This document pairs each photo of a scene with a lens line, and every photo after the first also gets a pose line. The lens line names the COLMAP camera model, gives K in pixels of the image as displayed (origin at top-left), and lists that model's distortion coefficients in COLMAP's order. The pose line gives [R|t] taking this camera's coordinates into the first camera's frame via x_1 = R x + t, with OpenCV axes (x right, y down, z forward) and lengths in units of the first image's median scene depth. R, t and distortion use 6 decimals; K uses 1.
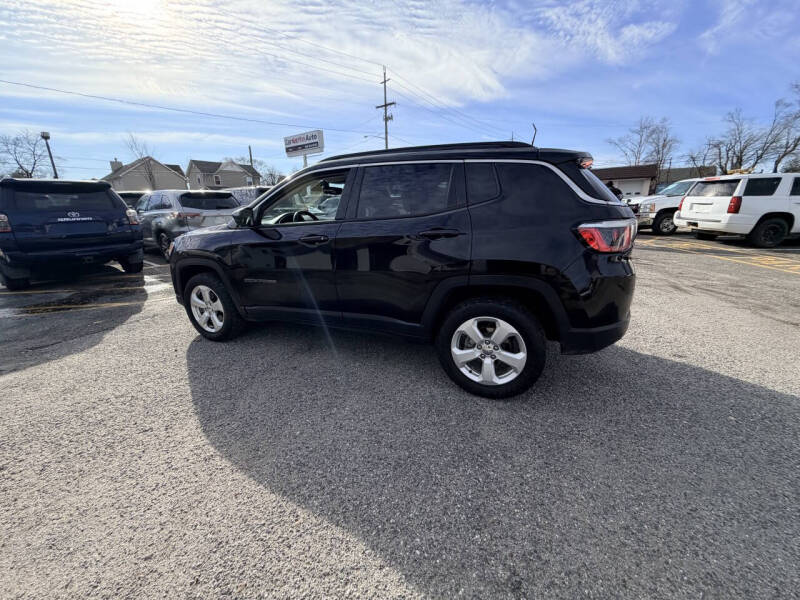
lens RADIAL K [[318.3, 0, 398.5], [0, 318.3, 297.5], [0, 0, 1]] dist [-0.000232, -0.000043]
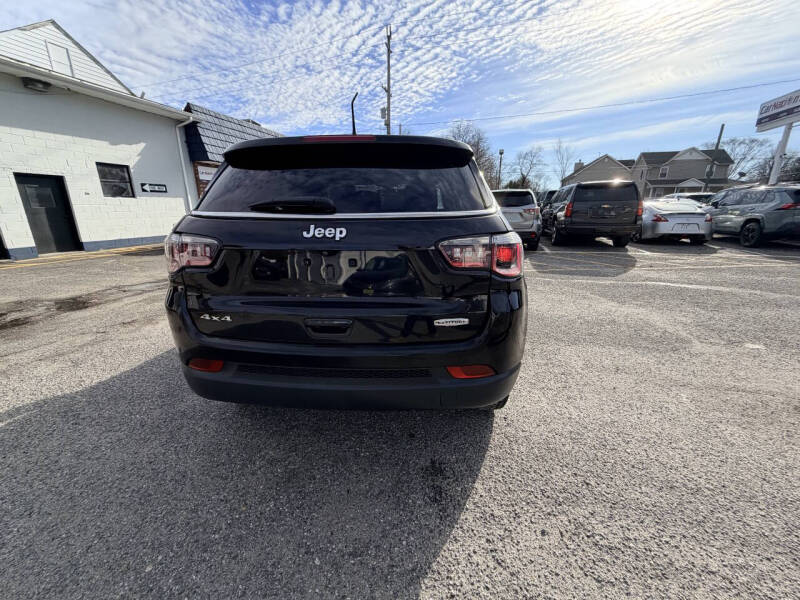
lens RADIAL K [[317.7, 0, 399.4], [0, 317.7, 299.7], [0, 0, 1]] dist [0.000146, 0.000104]
pose [[0.350273, 0.278642, -0.894241, 0.218211], [-0.260713, 0.946000, 0.192649, -0.051443], [0.899632, 0.165660, 0.404004, 0.162630]]
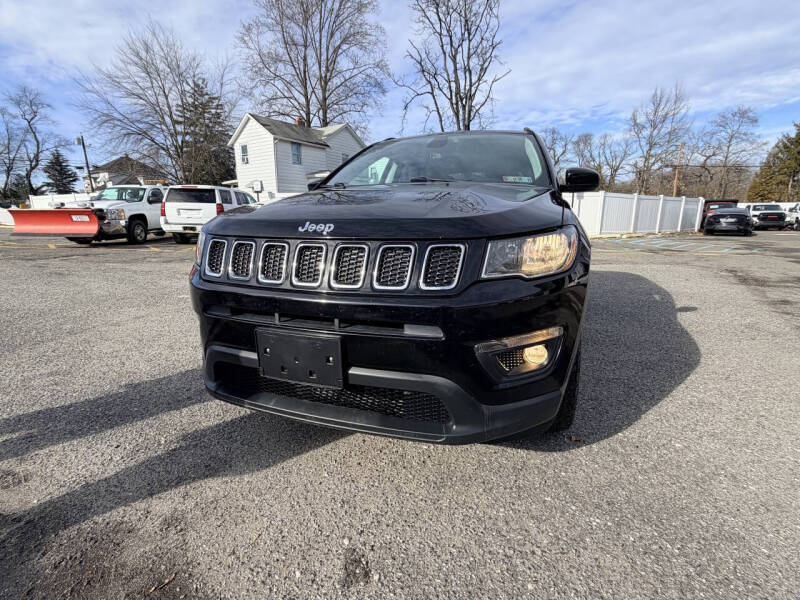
lens RADIAL K [[381.1, 0, 402.6], [0, 381.1, 299.4], [0, 0, 1]] dist [-0.001465, -0.000326]
pose [[-0.075099, -0.197127, 0.977497, -0.274064], [0.278114, 0.937228, 0.210372, -0.058390], [-0.957608, 0.287654, -0.015561, 0.296258]]
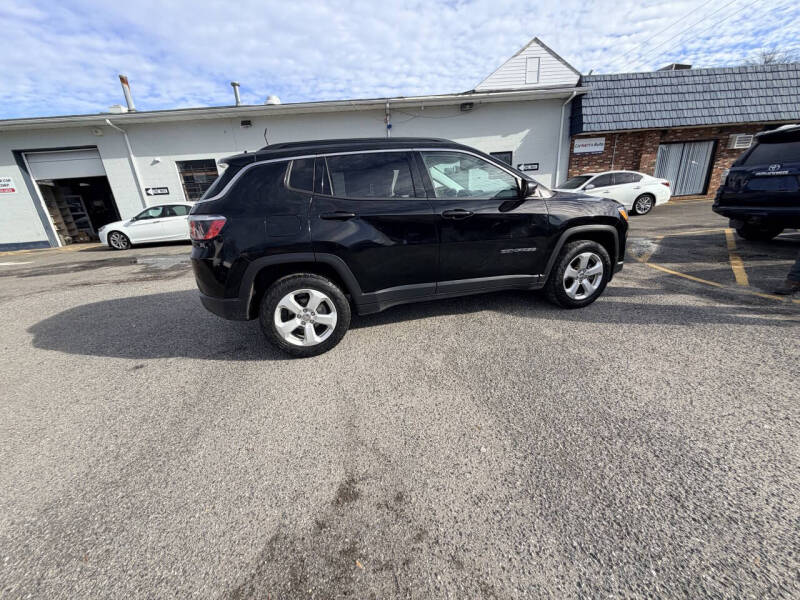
lens RADIAL K [[315.7, 0, 399.7], [0, 315.7, 301.8], [0, 0, 1]] dist [-0.000256, 0.000039]
pose [[-0.765403, 0.270187, -0.584087, 0.164397], [-0.100137, 0.846544, 0.522816, -0.121274], [0.635713, 0.458653, -0.620892, 0.427469]]
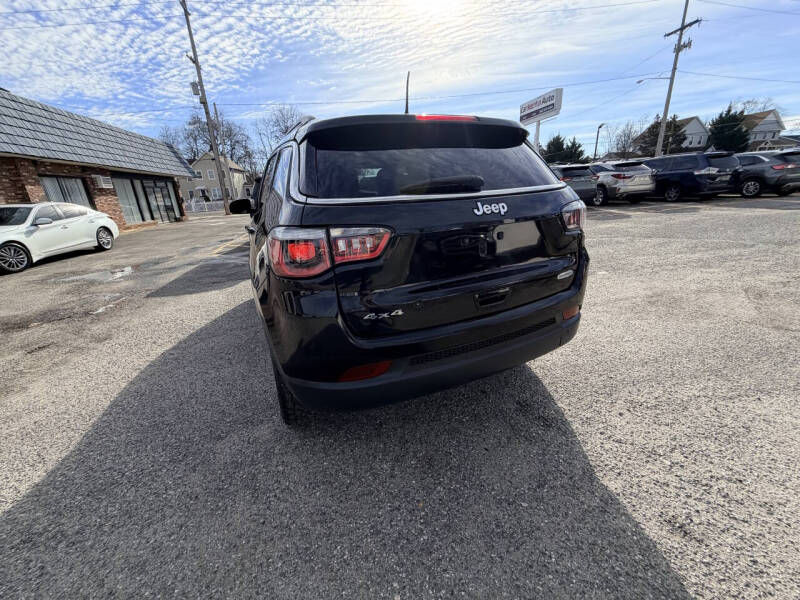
lens RADIAL K [[317.2, 0, 399.1], [0, 317.2, 300.6], [0, 0, 1]] dist [-0.000320, 0.000108]
pose [[0.747692, 0.195979, -0.634467, 0.170247], [-0.139431, 0.980491, 0.138549, -0.029030], [0.649242, -0.015127, 0.760431, 0.086593]]
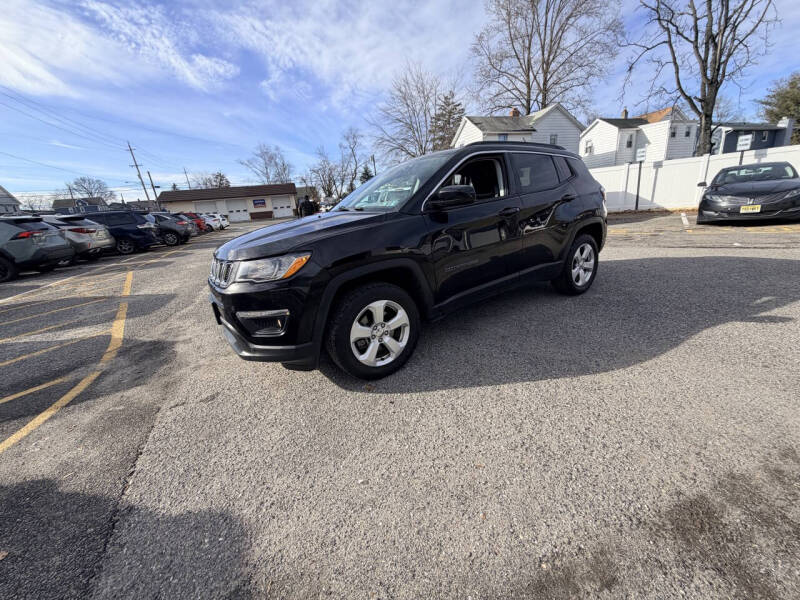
lens RADIAL K [[317.7, 0, 399.4], [0, 317.7, 299.7], [0, 0, 1]] dist [0.000146, 0.000104]
pose [[0.531081, -0.268078, 0.803795, -0.270796], [0.304400, 0.945665, 0.114271, -0.024957], [-0.790755, 0.183988, 0.583828, 0.129724]]
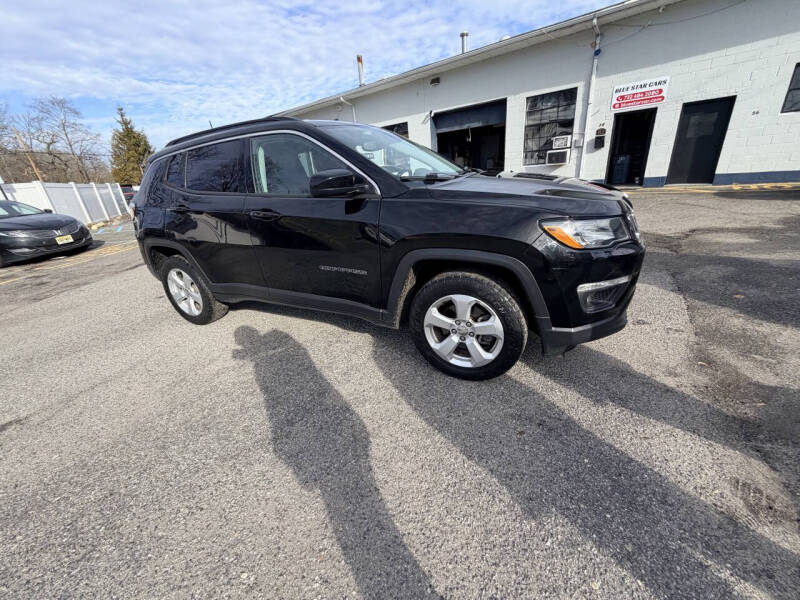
lens RADIAL K [[315.7, 0, 399.7], [0, 315.7, 301.8], [0, 0, 1]] dist [-0.000256, 0.000039]
pose [[-0.993704, 0.088452, 0.068758, -0.071566], [0.112006, 0.770879, 0.627057, -0.129123], [0.002460, 0.630810, -0.775933, 0.460361]]
